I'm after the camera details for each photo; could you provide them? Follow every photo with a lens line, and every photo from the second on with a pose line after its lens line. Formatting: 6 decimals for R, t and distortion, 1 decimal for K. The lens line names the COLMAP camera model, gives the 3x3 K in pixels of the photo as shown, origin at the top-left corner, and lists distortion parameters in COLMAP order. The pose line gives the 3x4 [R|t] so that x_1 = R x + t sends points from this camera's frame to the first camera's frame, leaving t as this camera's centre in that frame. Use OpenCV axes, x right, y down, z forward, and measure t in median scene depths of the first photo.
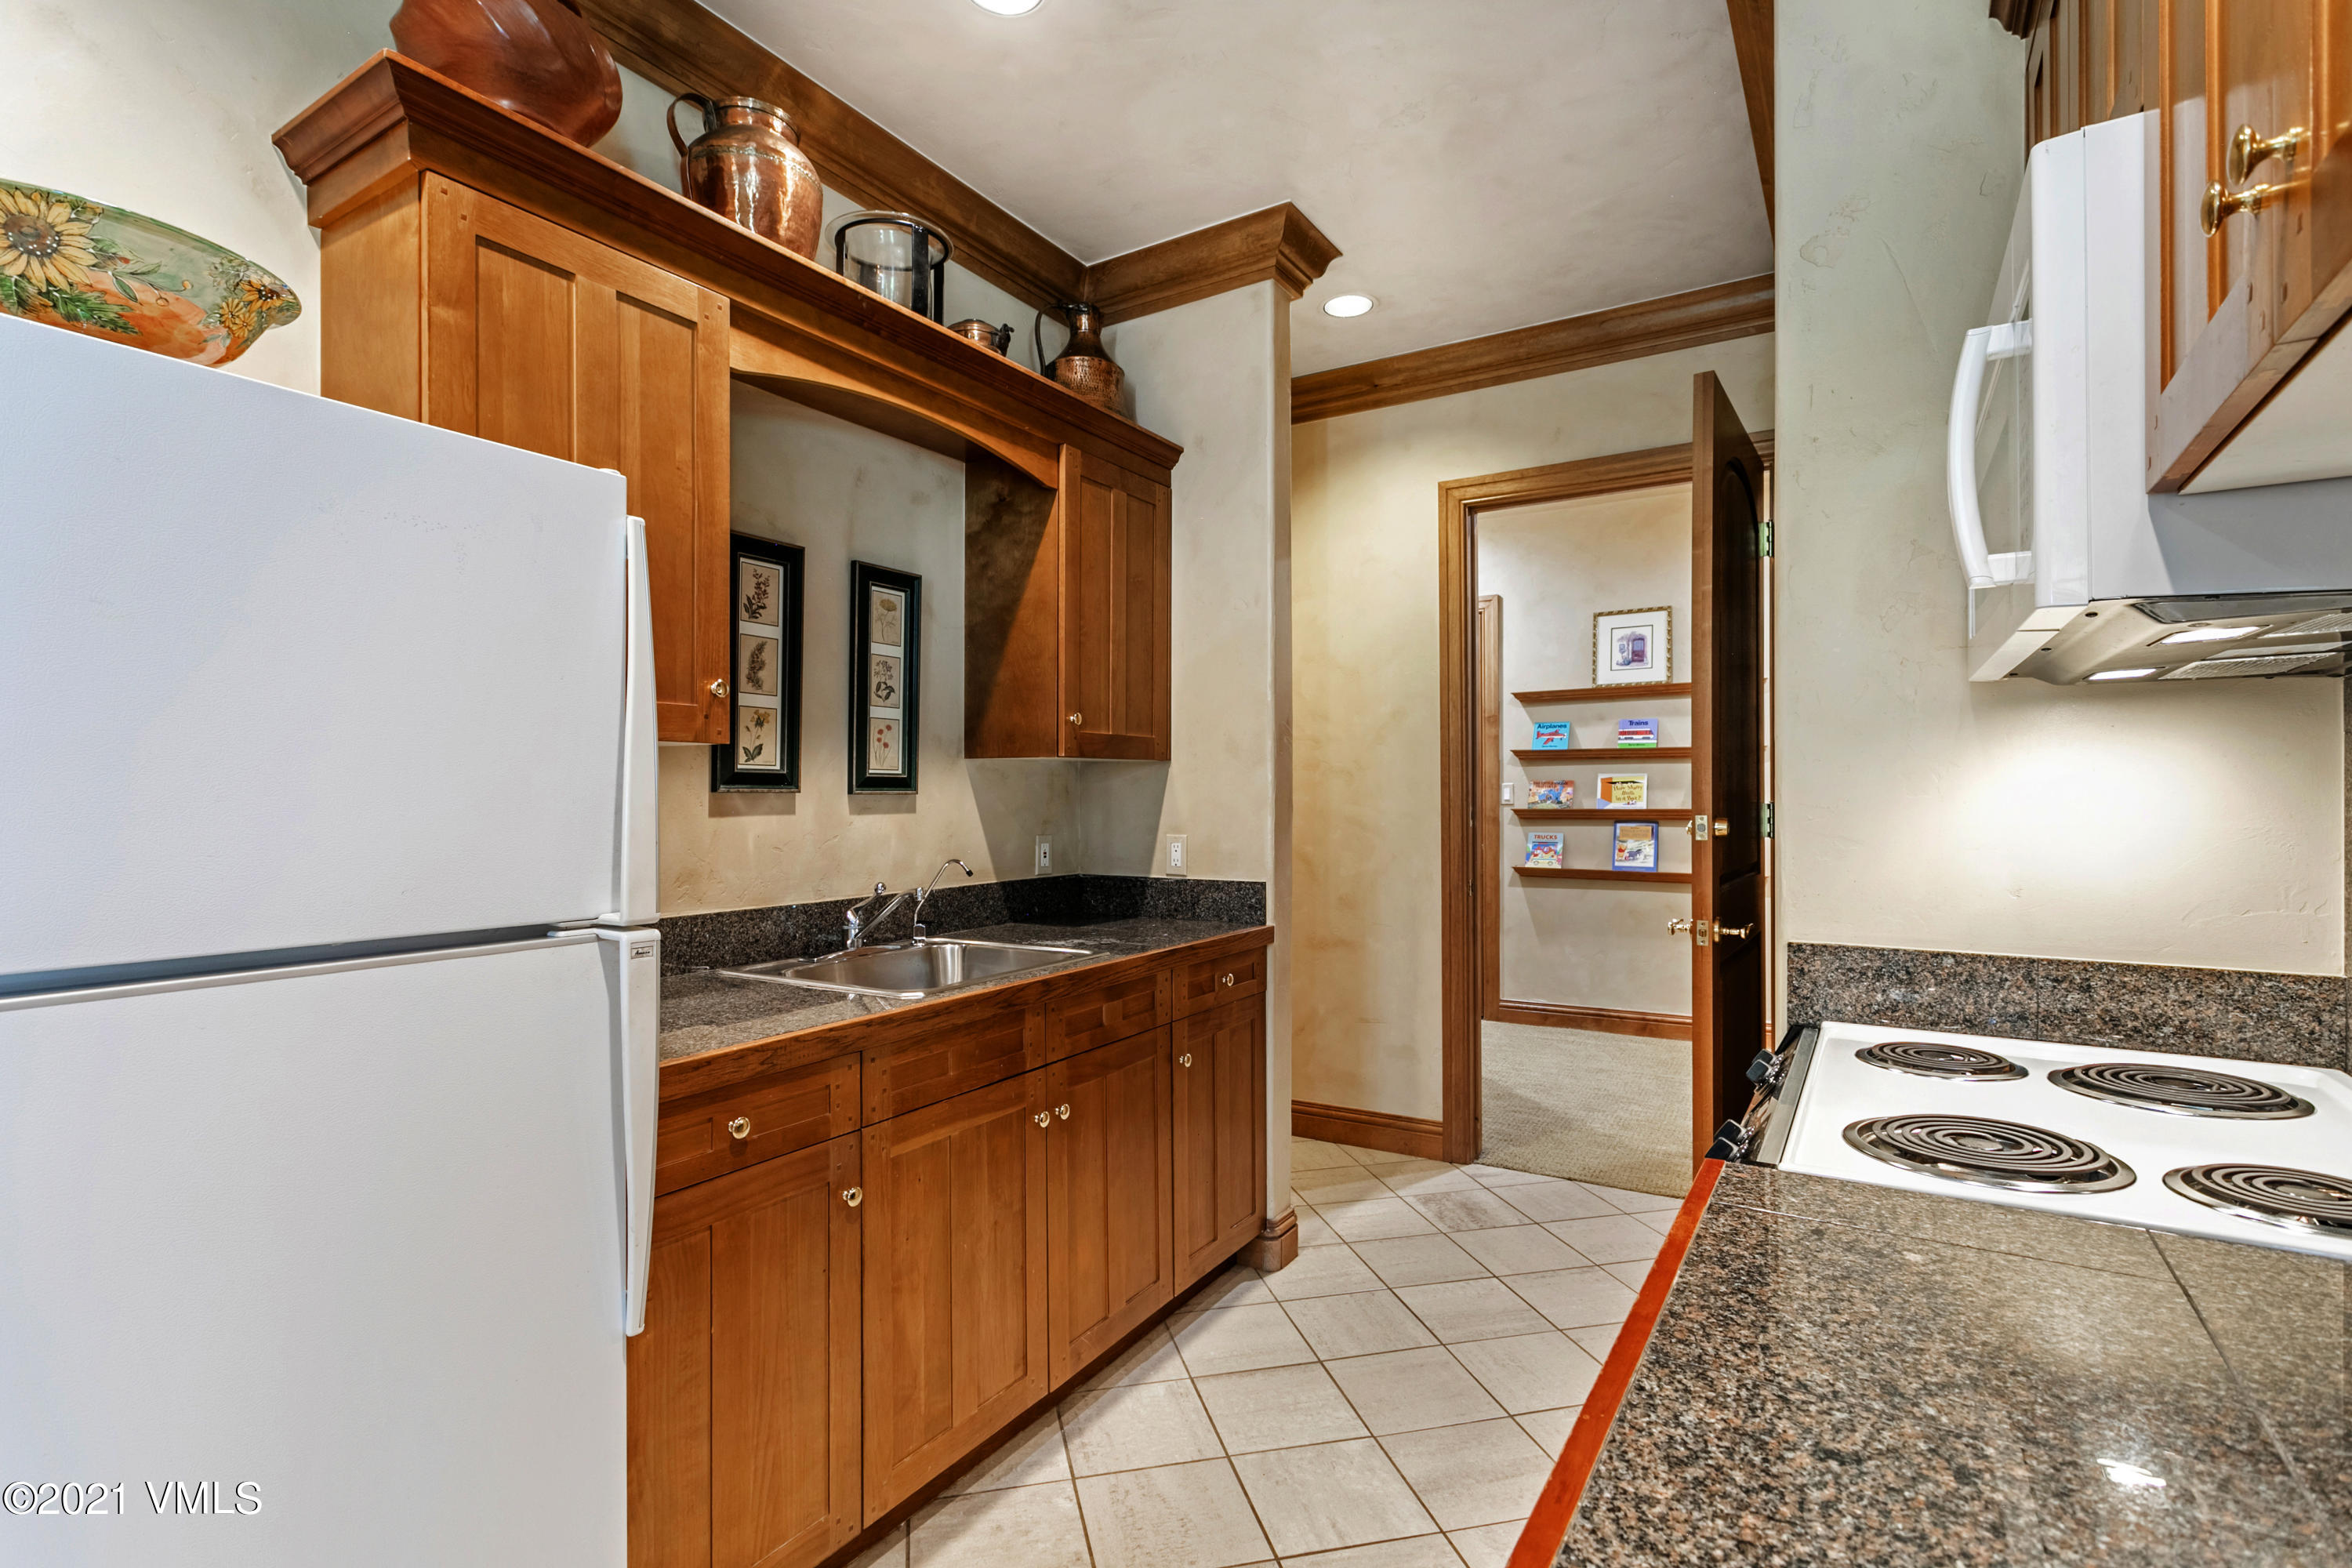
lens RADIAL K [[1127.5, 0, 1182.7], [0, 1127.5, 791.5], [0, 0, 1]] dist [-0.000848, -0.000075]
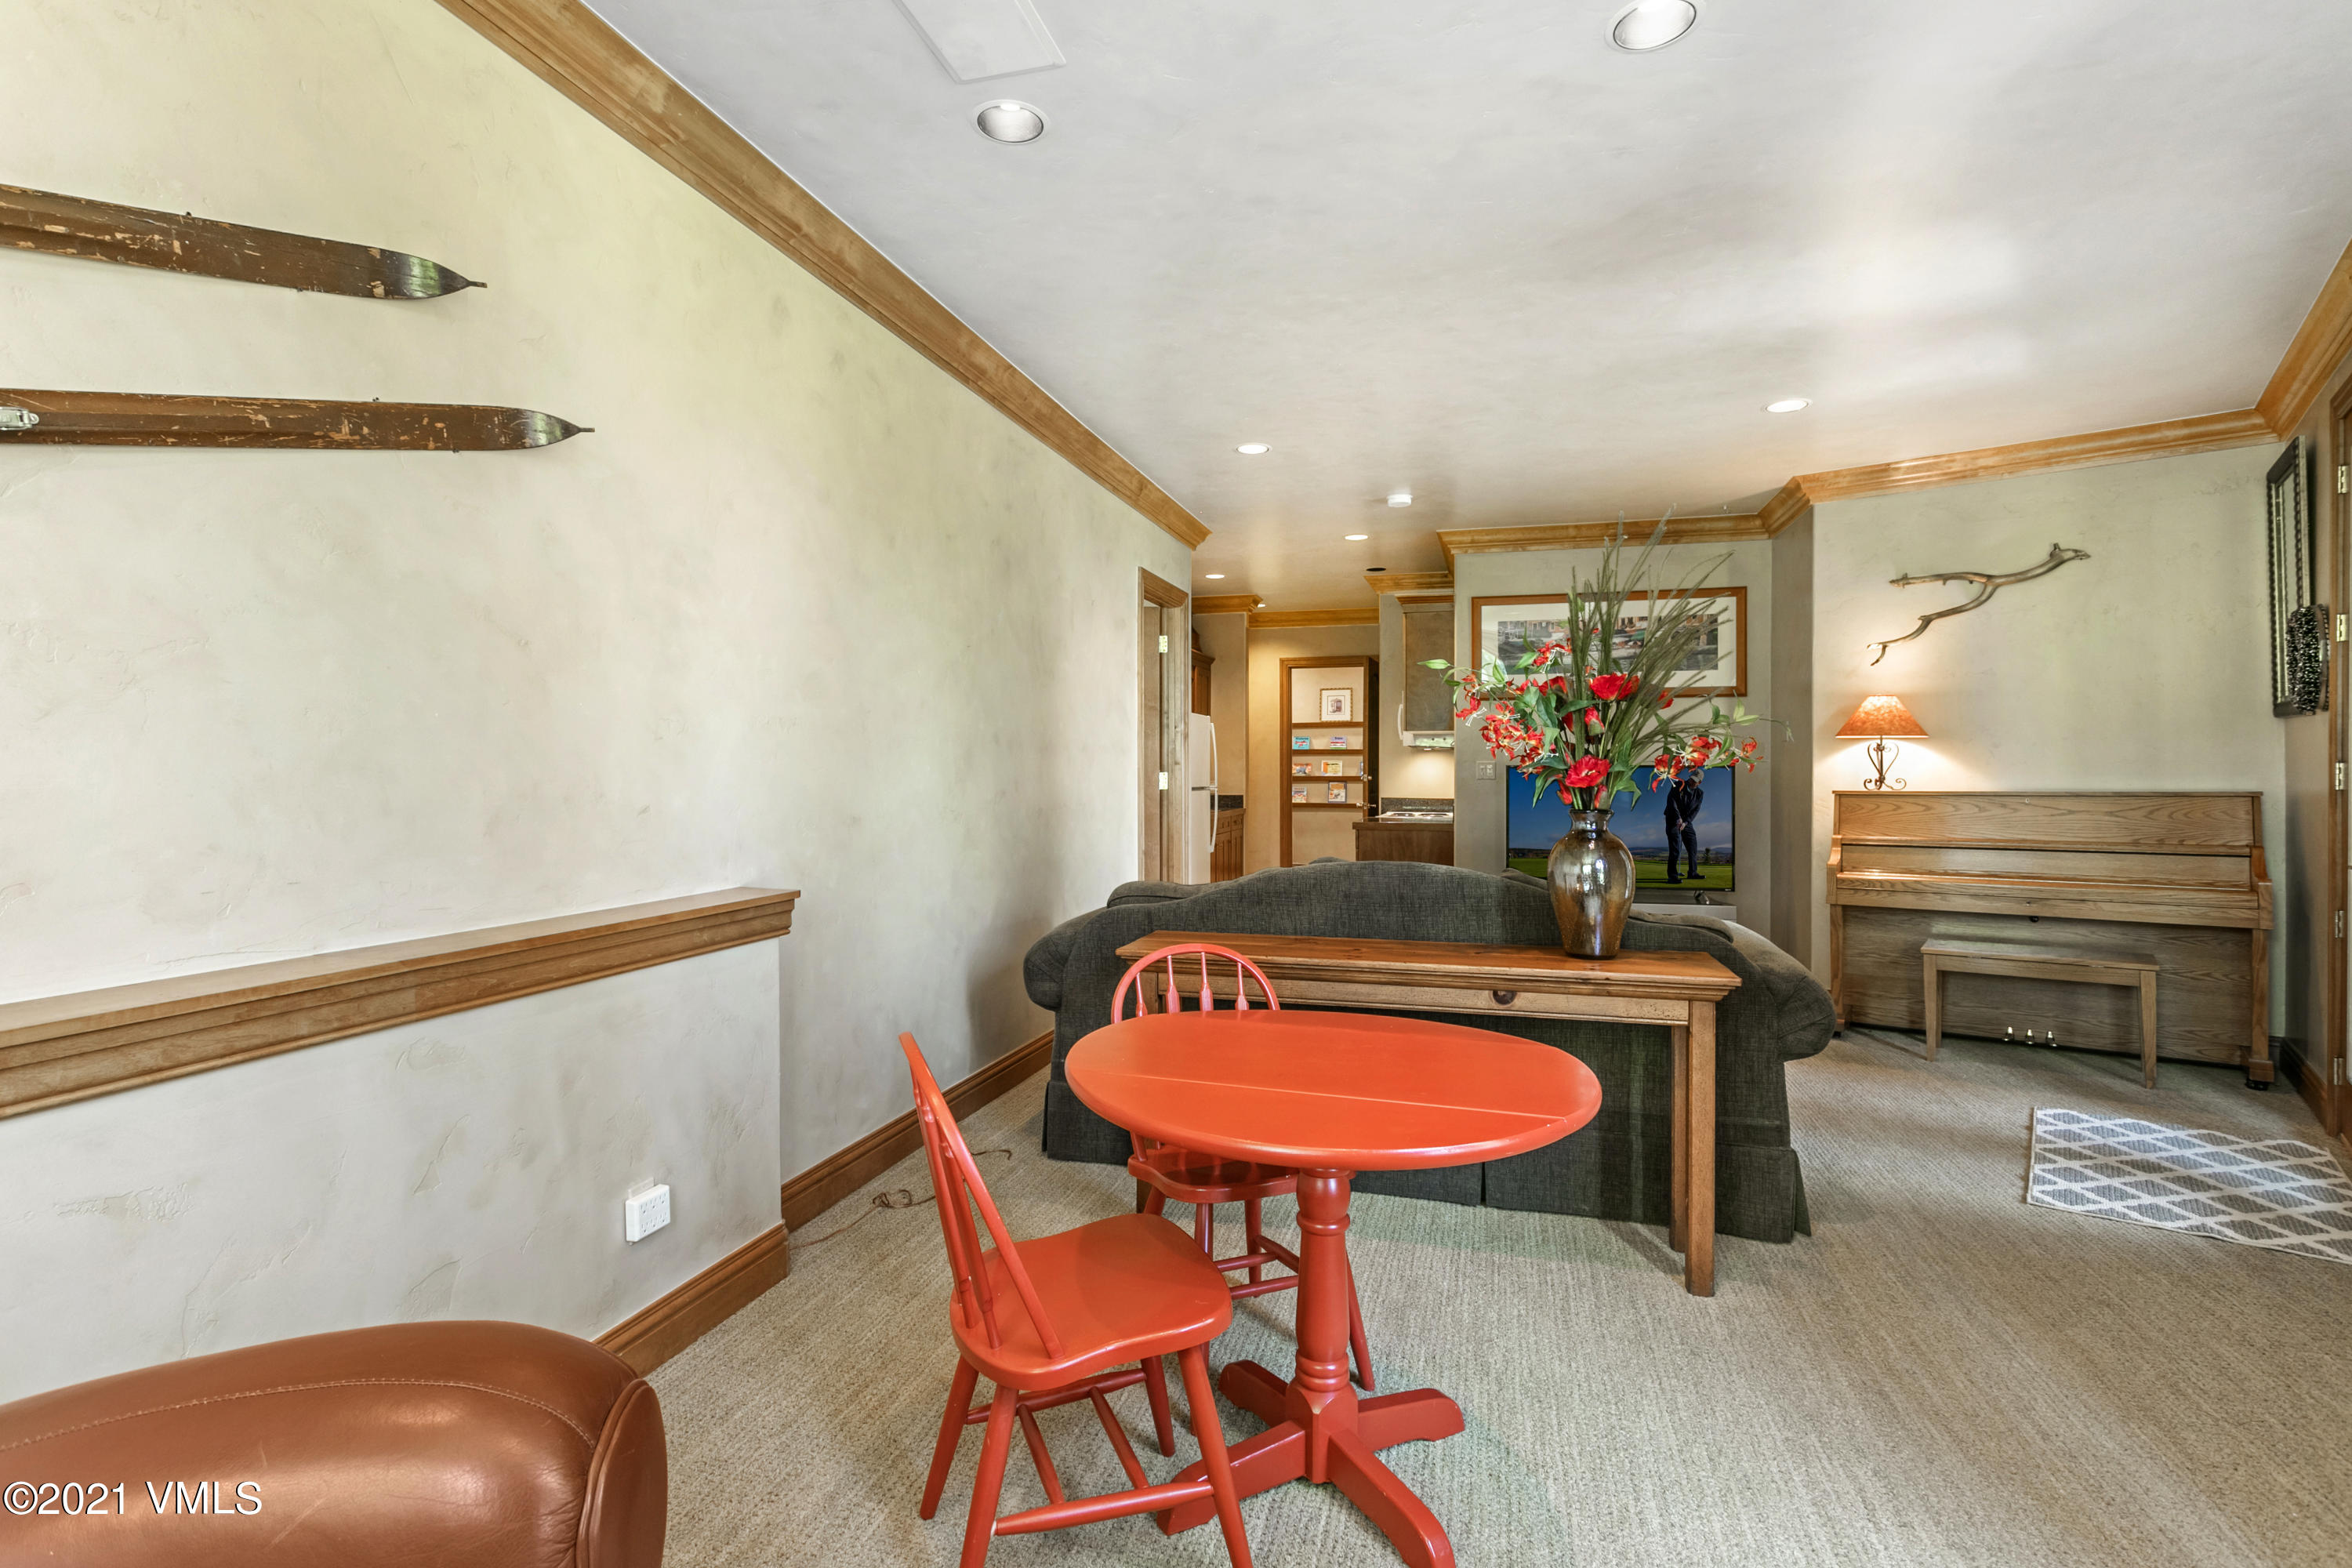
lens RADIAL K [[1127.5, 0, 1182.7], [0, 1127.5, 791.5], [0, 0, 1]] dist [-0.000848, -0.000075]
pose [[0.962359, -0.003211, 0.271761, -0.654072], [-0.001390, 0.999859, 0.016736, 0.011769], [-0.271776, -0.016484, 0.962219, -1.397175]]
